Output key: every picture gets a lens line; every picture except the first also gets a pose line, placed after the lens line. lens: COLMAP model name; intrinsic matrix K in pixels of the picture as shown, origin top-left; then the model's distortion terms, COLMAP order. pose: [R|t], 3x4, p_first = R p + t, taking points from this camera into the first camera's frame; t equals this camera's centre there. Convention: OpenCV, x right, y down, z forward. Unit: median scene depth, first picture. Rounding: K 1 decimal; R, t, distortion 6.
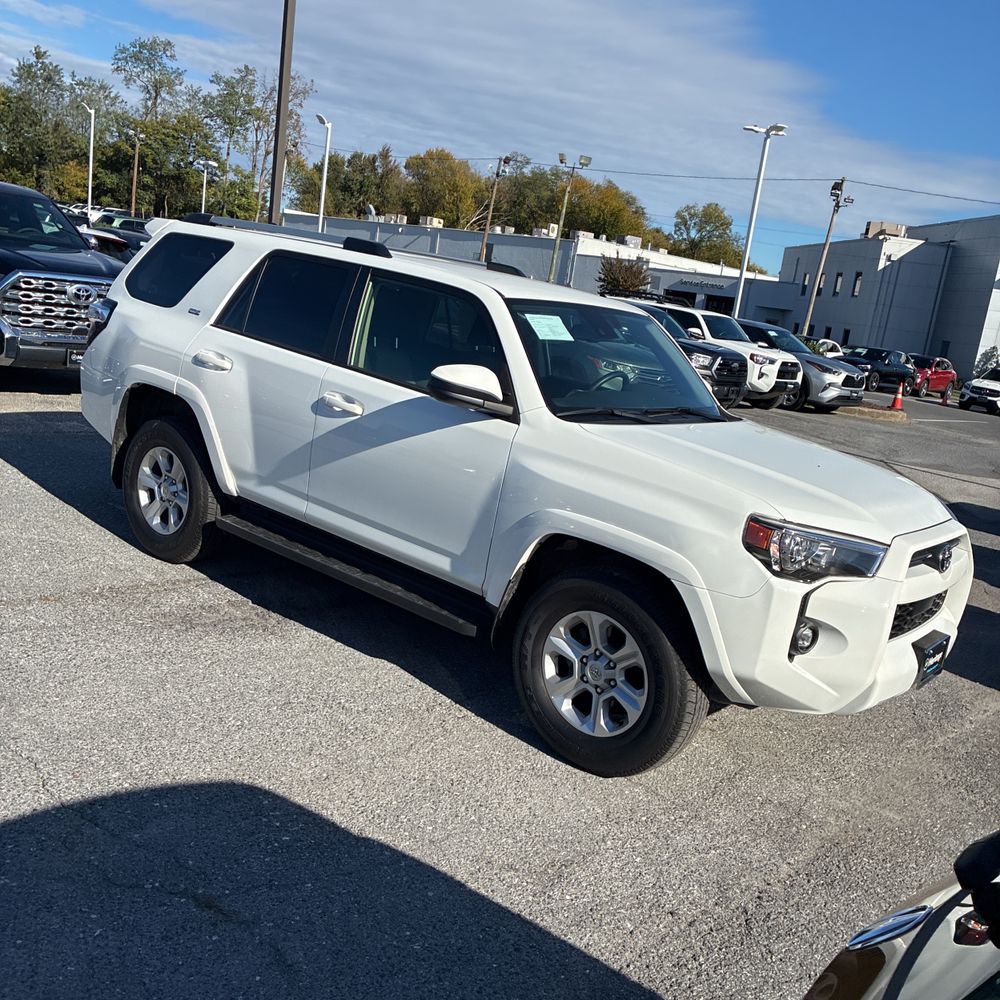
lens RADIAL K [[989.9, 0, 483.9], [0, 989.9, 498.1], [0, 0, 1]] dist [0.017438, 0.002371]
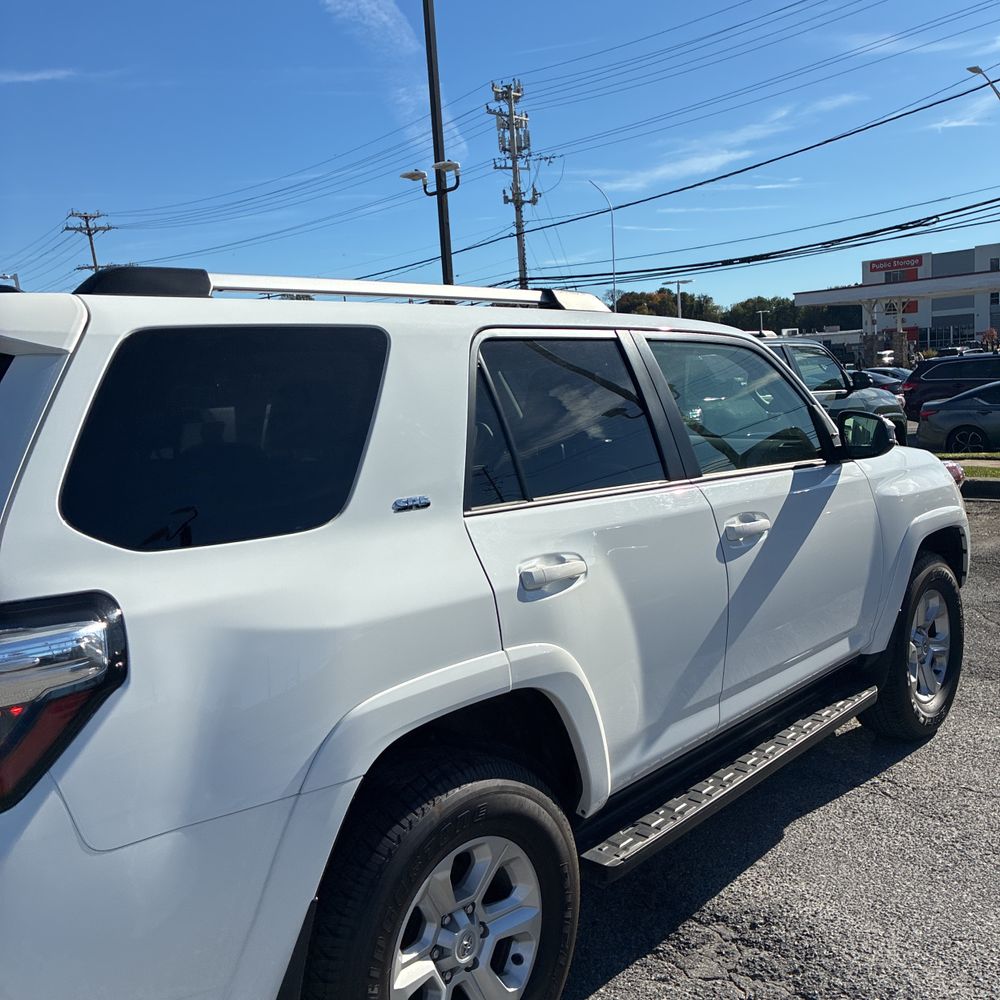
lens RADIAL K [[1024.5, 0, 463.3], [0, 1024.5, 498.0], [0, 0, 1]] dist [-0.005814, 0.053294]
pose [[0.056954, -0.264400, 0.962730, -0.705183], [0.290915, 0.926844, 0.237335, -0.288334], [-0.955052, 0.266556, 0.129705, 0.938480]]
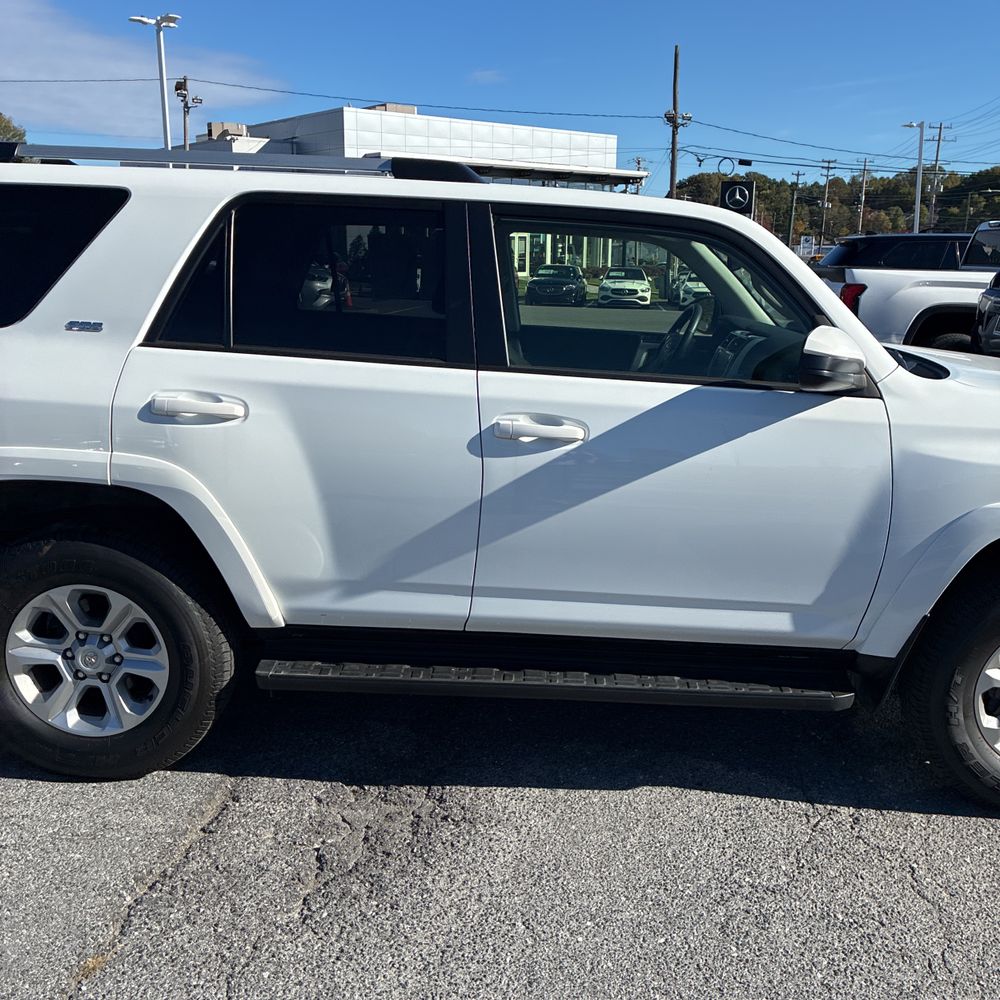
lens RADIAL K [[1012.7, 0, 515.5], [0, 1012.7, 472.2], [0, 0, 1]] dist [0.015040, 0.015392]
pose [[0.788922, -0.254777, 0.559188, -0.440852], [0.222487, 0.966688, 0.126549, -0.130892], [-0.572802, 0.024574, 0.819325, 0.425714]]
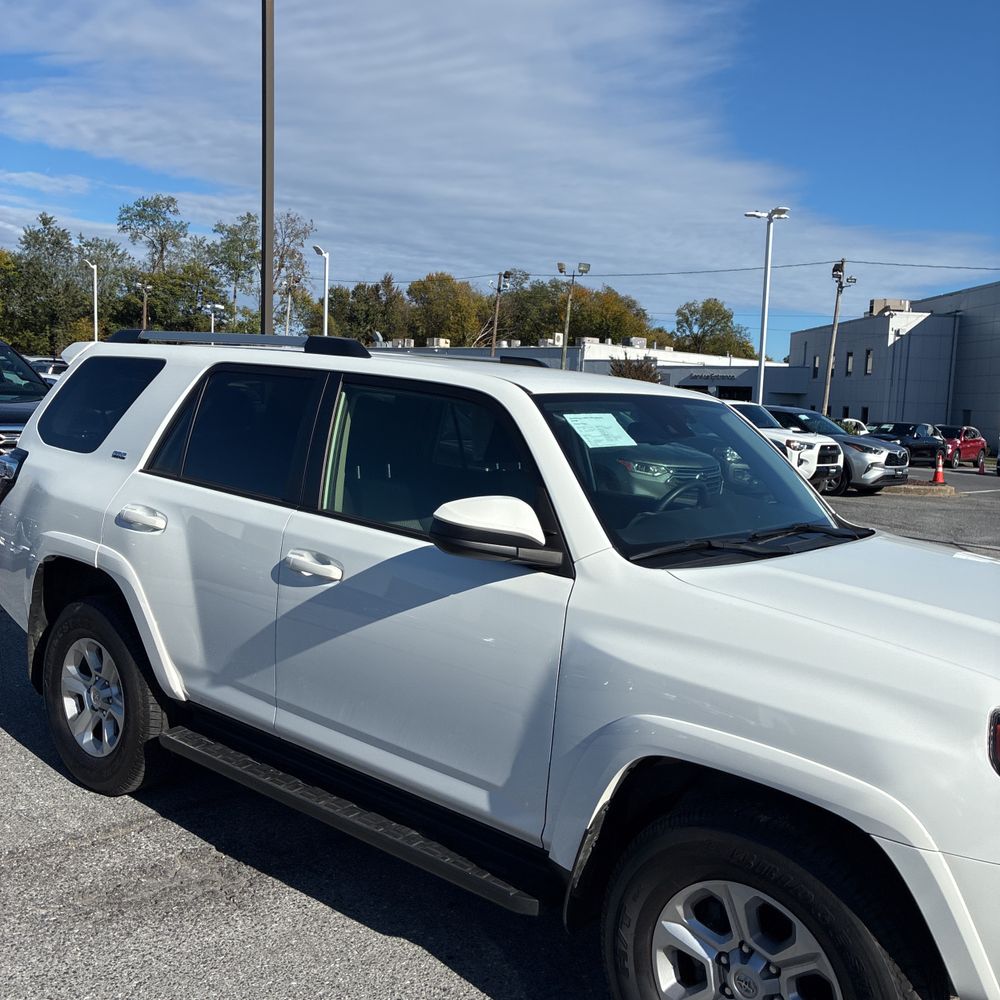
lens RADIAL K [[997.5, 0, 497.1], [0, 997.5, 503.5], [0, 0, 1]] dist [0.010932, 0.019886]
pose [[0.995560, -0.093780, -0.008036, -0.004055], [0.092391, 0.989968, -0.106897, -0.044613], [0.017980, 0.105680, 0.994238, 0.259343]]
